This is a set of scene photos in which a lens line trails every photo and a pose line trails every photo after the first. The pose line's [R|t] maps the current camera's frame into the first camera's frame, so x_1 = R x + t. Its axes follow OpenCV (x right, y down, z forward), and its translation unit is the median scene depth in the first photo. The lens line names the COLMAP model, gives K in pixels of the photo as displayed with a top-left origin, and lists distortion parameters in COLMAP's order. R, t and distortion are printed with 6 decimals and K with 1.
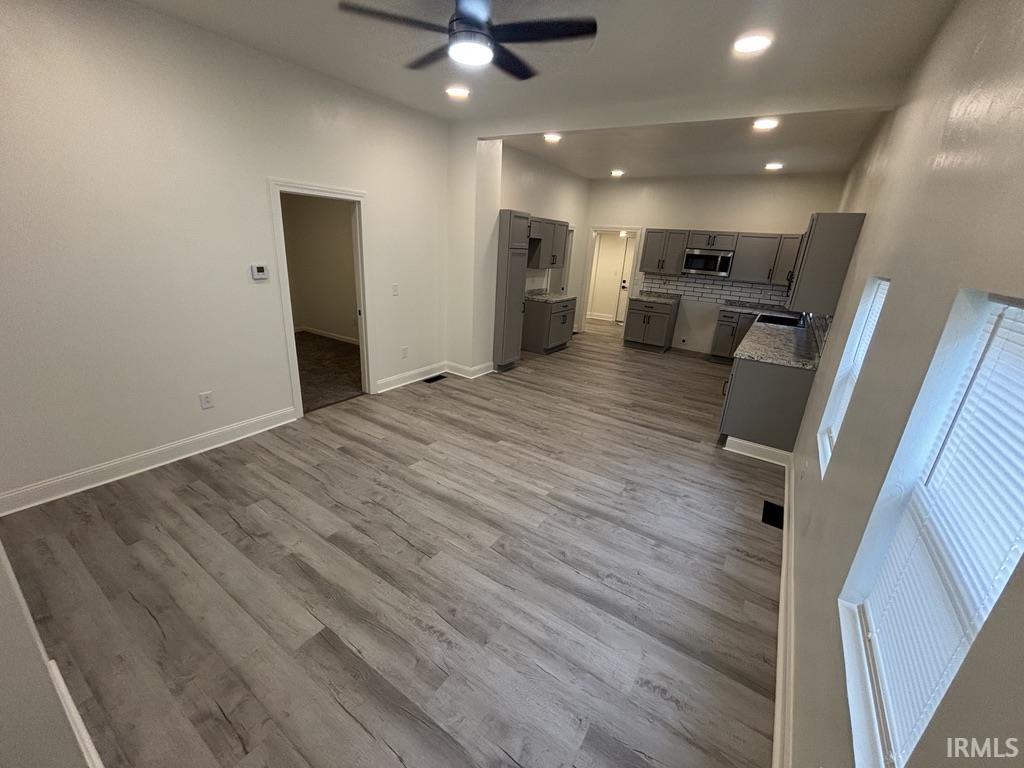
lens RADIAL K [[415.7, 0, 506.6], [0, 415.7, 386.3], [0, 0, 1]] dist [0.003259, -0.000129]
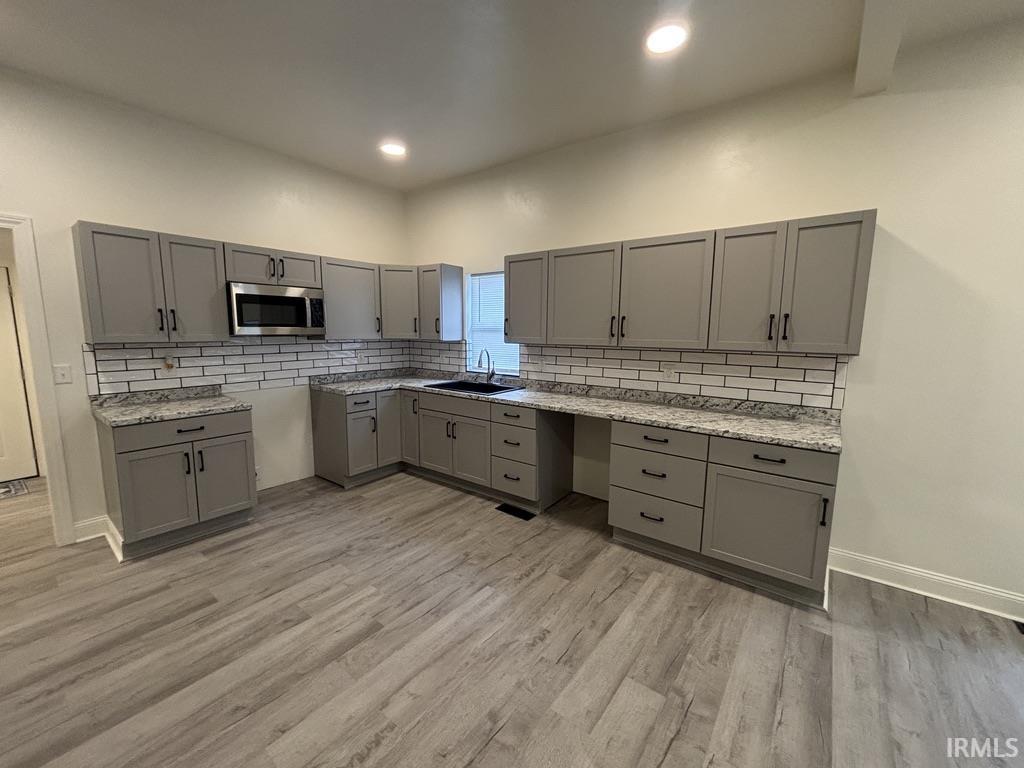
lens RADIAL K [[415.7, 0, 511.5], [0, 415.7, 382.5], [0, 0, 1]] dist [0.003259, -0.000129]
pose [[0.062680, -0.184399, 0.980851, 0.000486], [0.322784, 0.933710, 0.154909, -0.206246], [-0.944395, 0.306893, 0.118046, 0.706681]]
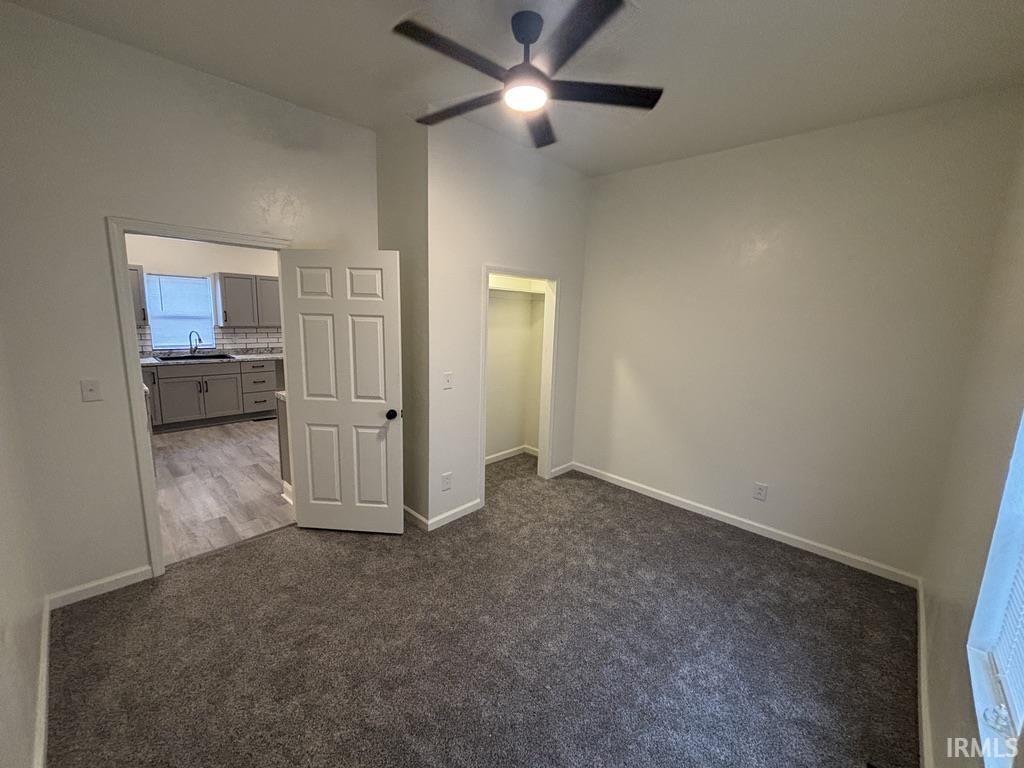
lens RADIAL K [[415.7, 0, 510.2], [0, 415.7, 386.8], [0, 0, 1]] dist [0.003259, -0.000129]
pose [[-0.981219, -0.113278, 0.156133, -0.190686], [-0.022436, 0.870935, 0.490885, -0.491872], [-0.191588, 0.478163, -0.857120, 1.423749]]
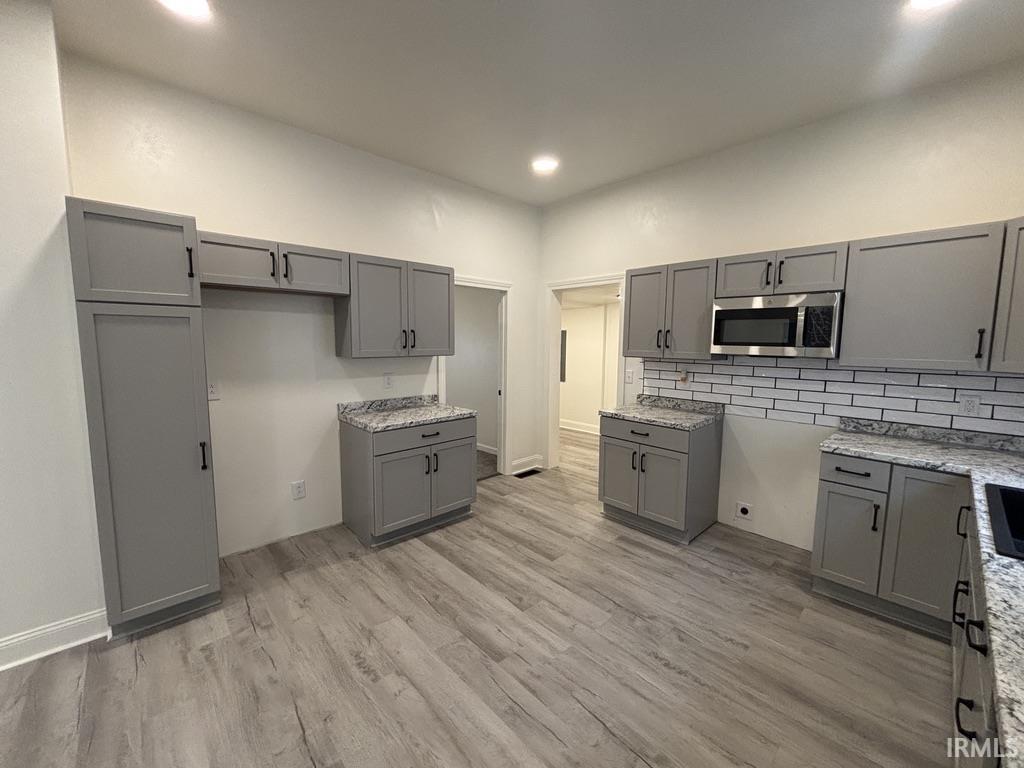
lens RADIAL K [[415.7, 0, 507.9], [0, 415.7, 382.6], [0, 0, 1]] dist [0.003259, -0.000129]
pose [[0.972124, -0.026313, -0.232986, 0.328202], [-0.028517, 0.973037, -0.228879, -0.146870], [0.232726, 0.229143, 0.945162, 0.576036]]
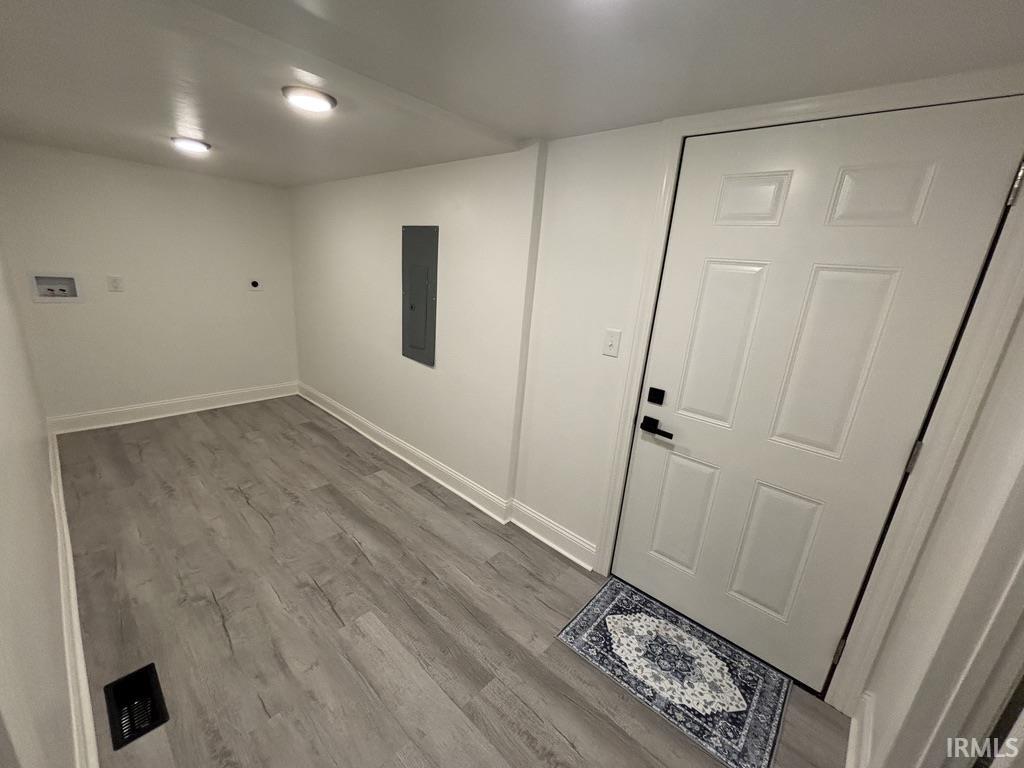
lens RADIAL K [[415.7, 0, 509.9], [0, 415.7, 383.5], [0, 0, 1]] dist [0.003259, -0.000129]
pose [[0.989212, 0.059259, -0.133972, 0.350921], [-0.066607, 0.996473, -0.051045, -0.346238], [0.130474, 0.059418, 0.989670, 1.177071]]
